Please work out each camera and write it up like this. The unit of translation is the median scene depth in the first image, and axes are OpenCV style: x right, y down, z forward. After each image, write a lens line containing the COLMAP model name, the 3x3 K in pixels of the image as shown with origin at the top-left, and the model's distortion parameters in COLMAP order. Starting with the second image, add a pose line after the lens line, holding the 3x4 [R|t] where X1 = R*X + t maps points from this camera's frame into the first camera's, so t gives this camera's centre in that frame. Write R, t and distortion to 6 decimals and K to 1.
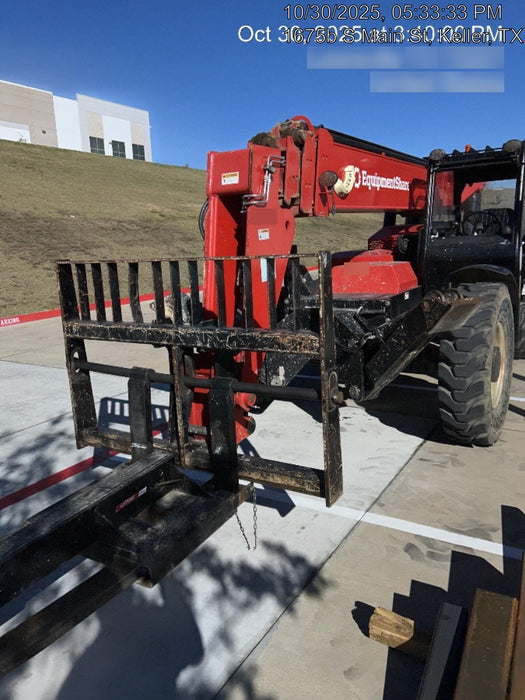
lens RADIAL K [[535.6, 0, 277.5], [0, 535.6, 350.9], [0, 0, 1]] dist [0.001513, 0.000535]
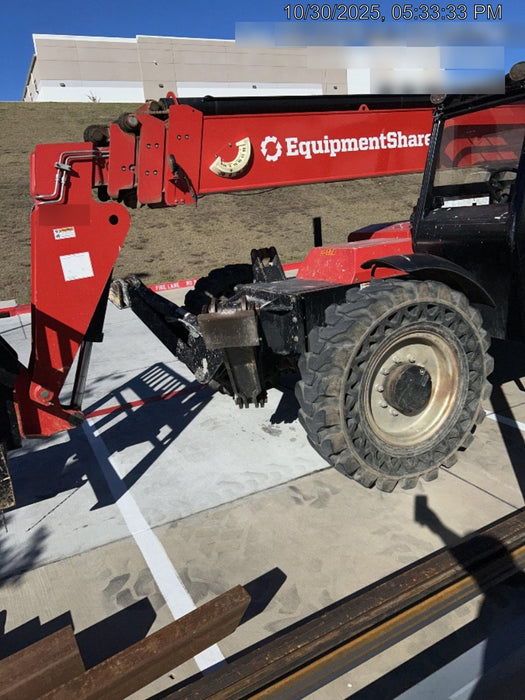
lens RADIAL K [[525.9, 0, 244.8], [0, 525.9, 361.0], [0, 0, 1]] dist [-0.009093, -0.005362]
pose [[0.839919, 0.113726, -0.530662, 0.579967], [-0.054863, 0.990581, 0.125454, -0.090699], [0.539931, -0.076258, 0.838248, 0.249649]]
